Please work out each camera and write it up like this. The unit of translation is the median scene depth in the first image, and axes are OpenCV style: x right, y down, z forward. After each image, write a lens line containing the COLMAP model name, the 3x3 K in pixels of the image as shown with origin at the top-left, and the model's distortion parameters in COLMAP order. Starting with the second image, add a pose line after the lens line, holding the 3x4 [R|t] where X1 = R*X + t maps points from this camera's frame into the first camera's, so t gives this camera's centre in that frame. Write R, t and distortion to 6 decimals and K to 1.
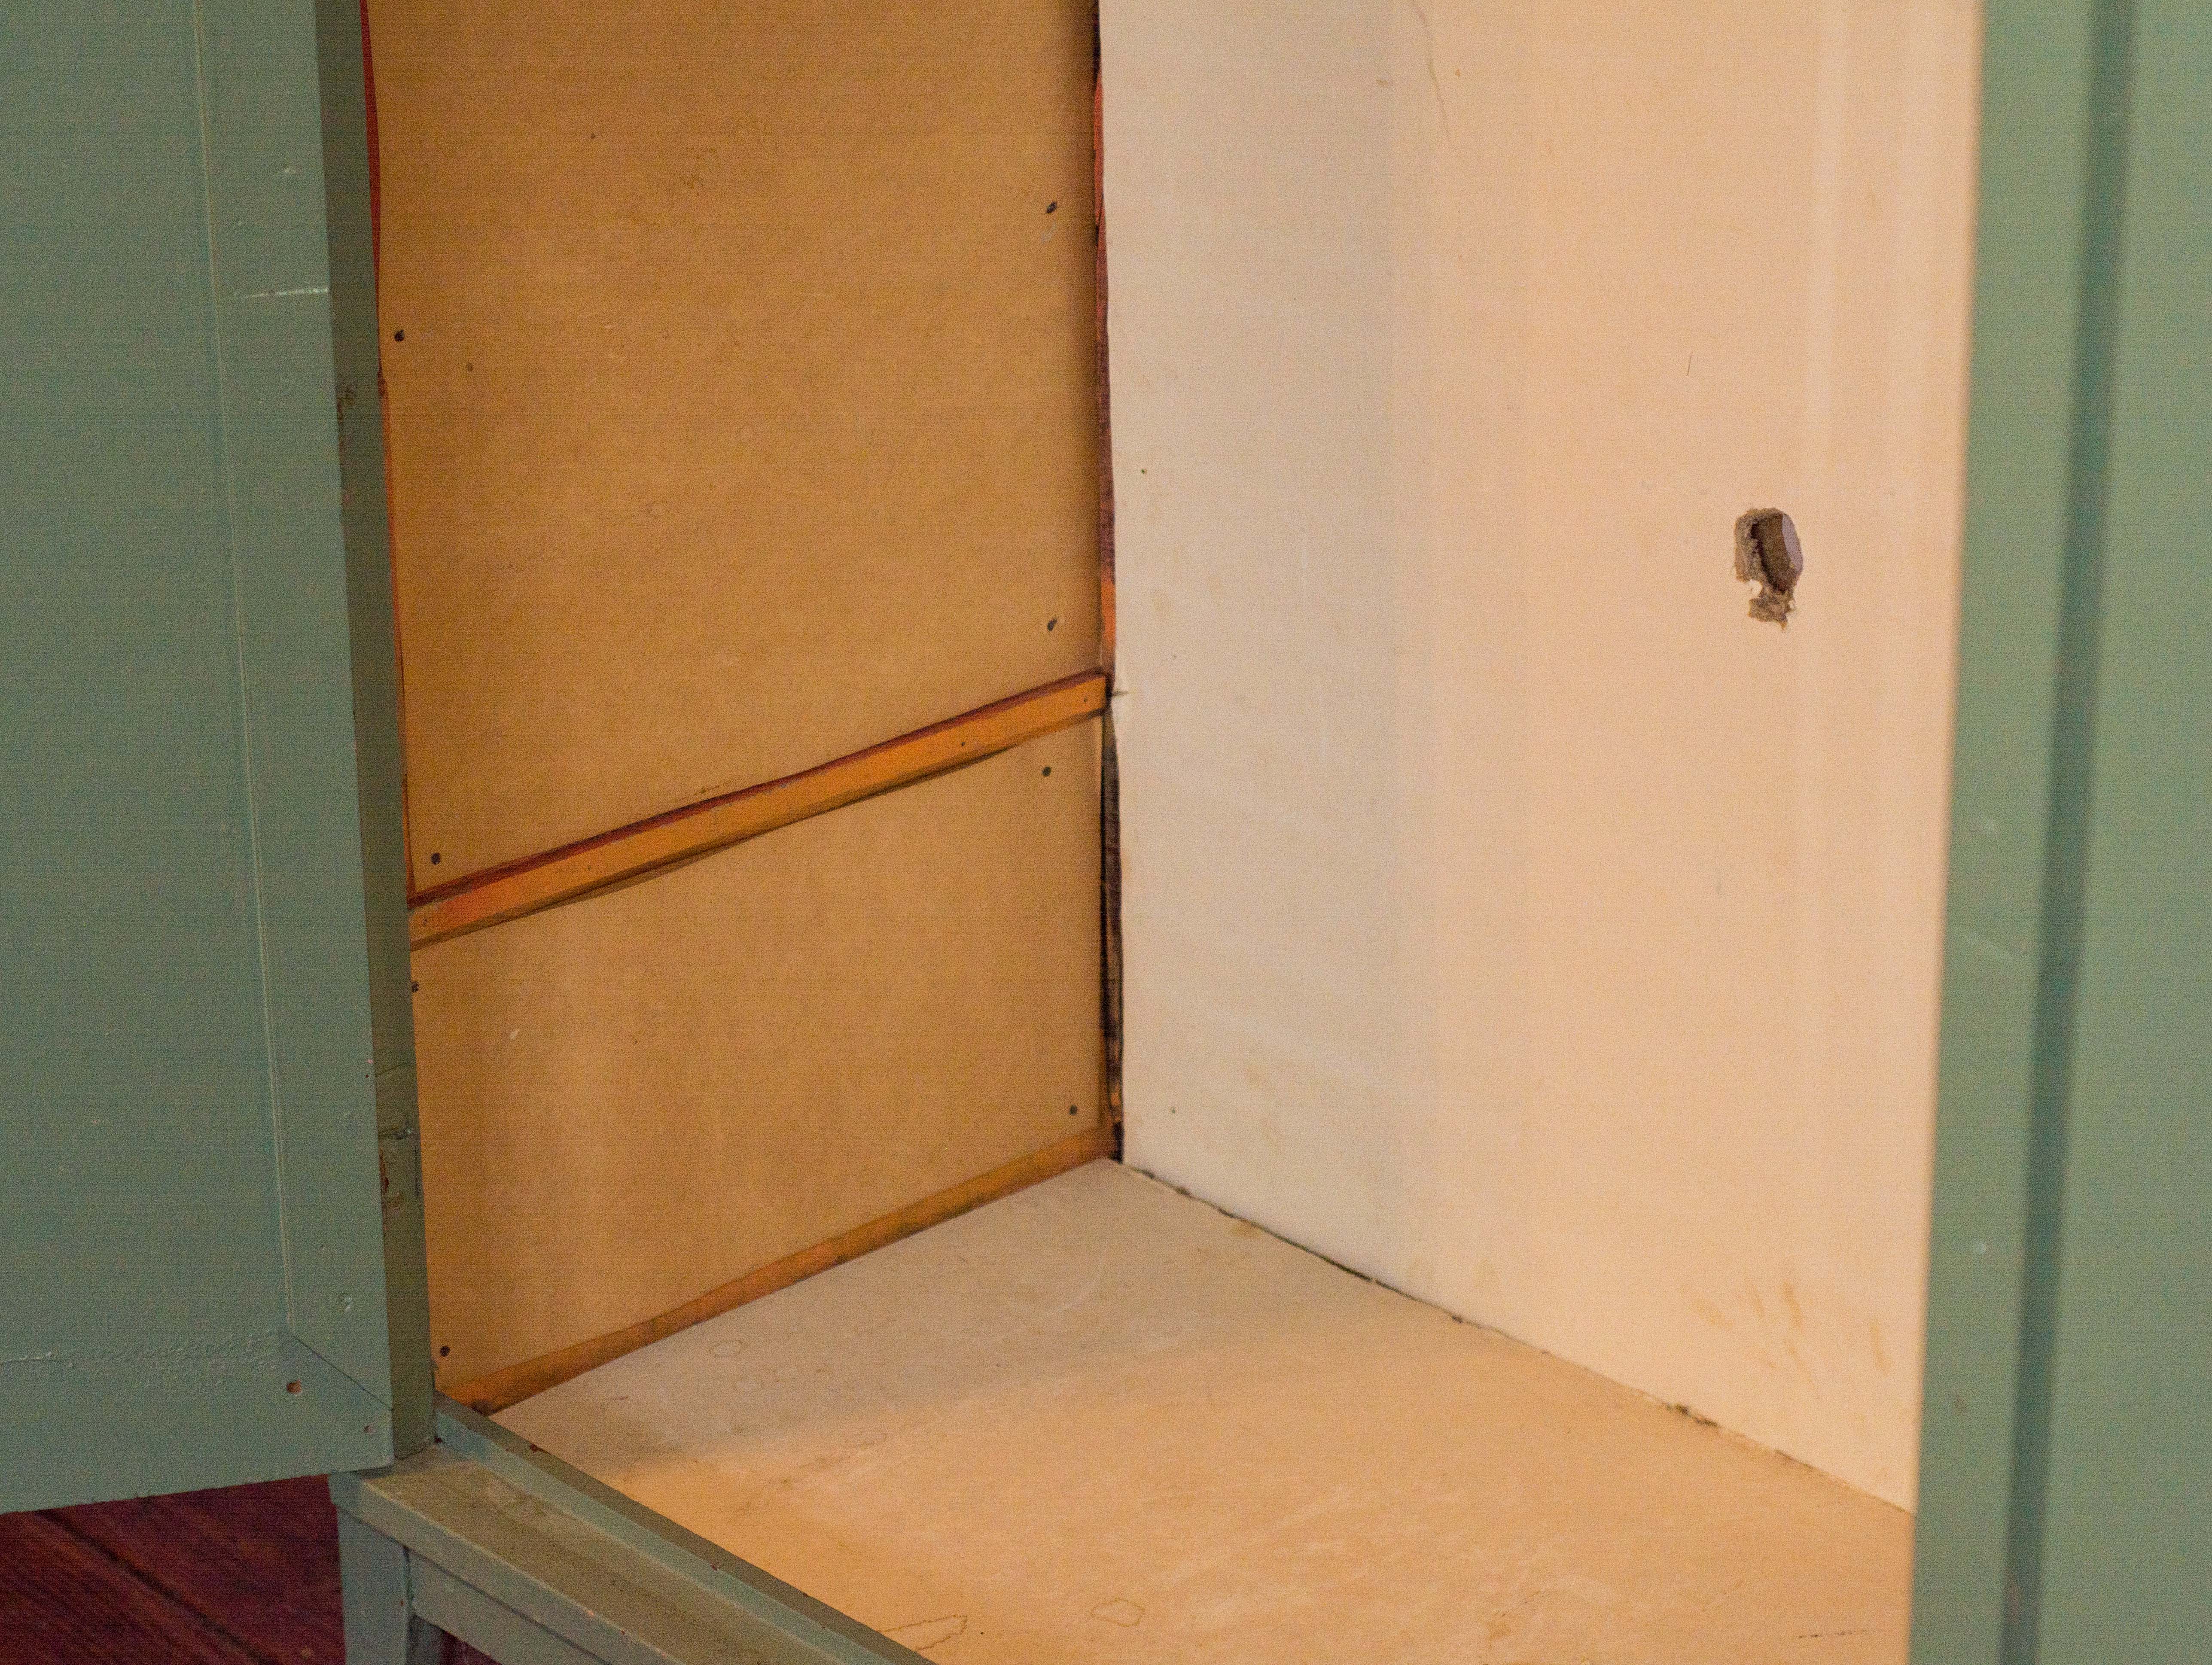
lens RADIAL K [[5811.7, 0, 1096.2], [0, 5811.7, 823.1], [0, 0, 1]] dist [-0.048214, 0.000000]
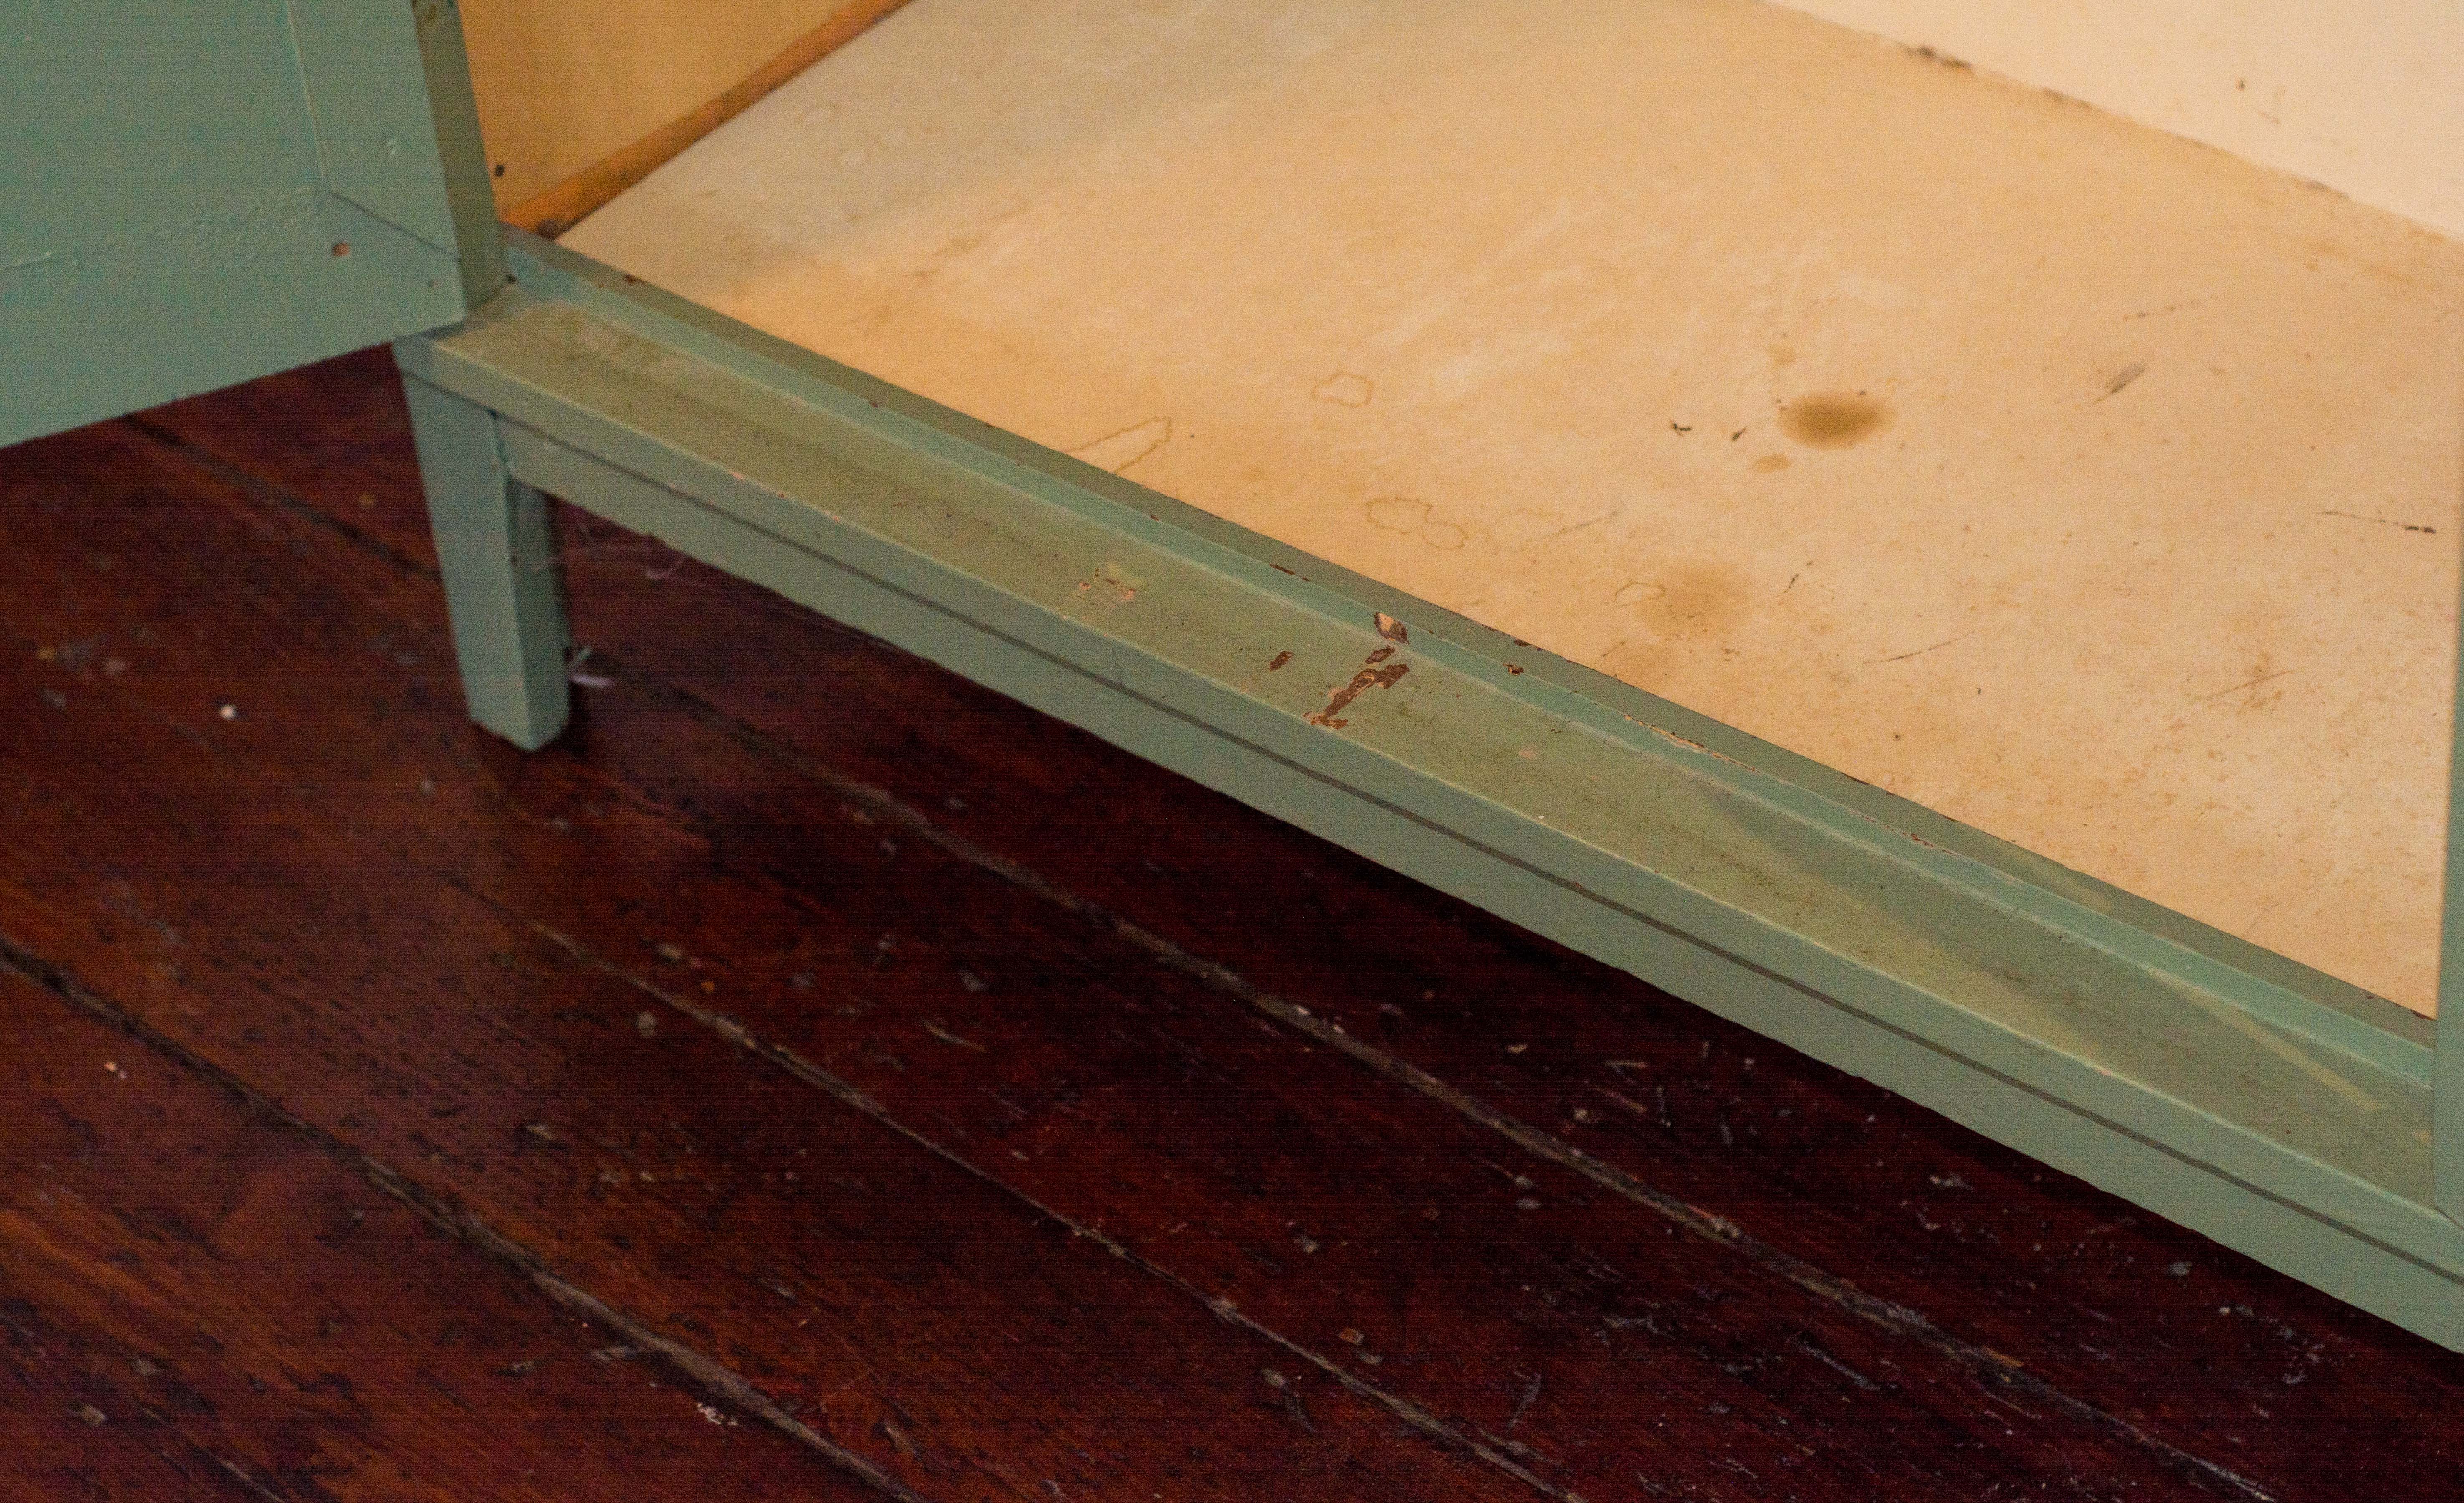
lens RADIAL K [[5358.8, 0, 1246.2], [0, 5358.8, 746.2], [0, 0, 1]] dist [0.013615, 0.000000]
pose [[0.989557, -0.132501, 0.056756, -0.060485], [0.111986, 0.954595, 0.276058, -0.033515], [-0.090757, -0.266819, 0.959464, 0.217680]]
